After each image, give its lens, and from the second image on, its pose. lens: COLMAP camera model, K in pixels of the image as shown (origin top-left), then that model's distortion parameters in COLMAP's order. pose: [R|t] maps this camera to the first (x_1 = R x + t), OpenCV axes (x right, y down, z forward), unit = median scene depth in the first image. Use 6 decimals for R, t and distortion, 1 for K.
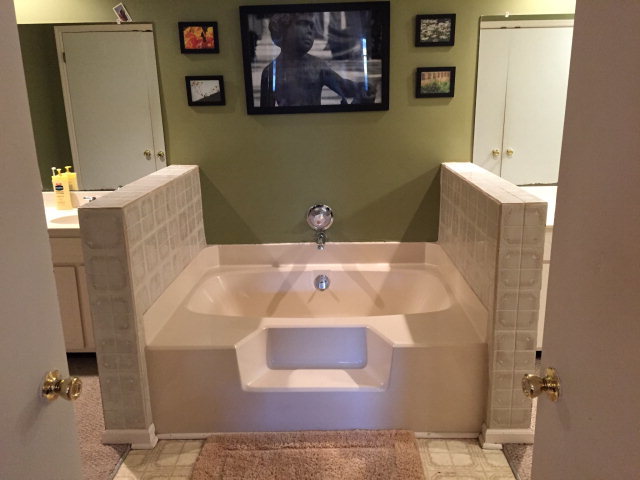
lens RADIAL K [[544.9, 0, 319.1], [0, 544.9, 240.8], [0, 0, 1]] dist [0.087757, -0.107511]
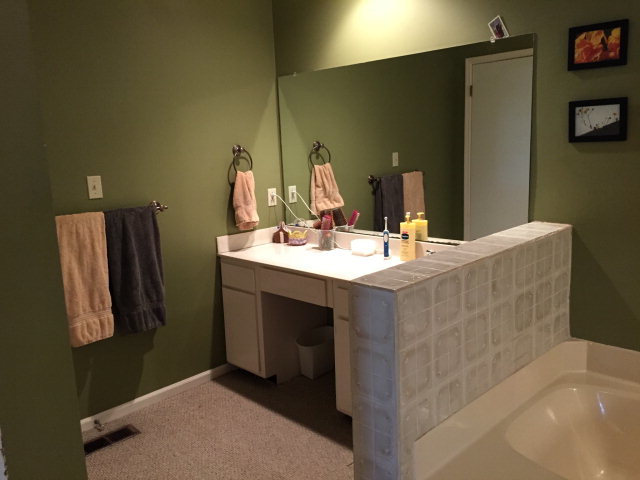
lens RADIAL K [[544.9, 0, 319.2], [0, 544.9, 240.3], [0, 0, 1]] dist [0.087757, -0.107511]
pose [[0.726278, 0.114704, -0.677763, 0.029154], [-0.150620, 0.988574, 0.005904, -0.077495], [0.670696, 0.097797, 0.735257, 0.275273]]
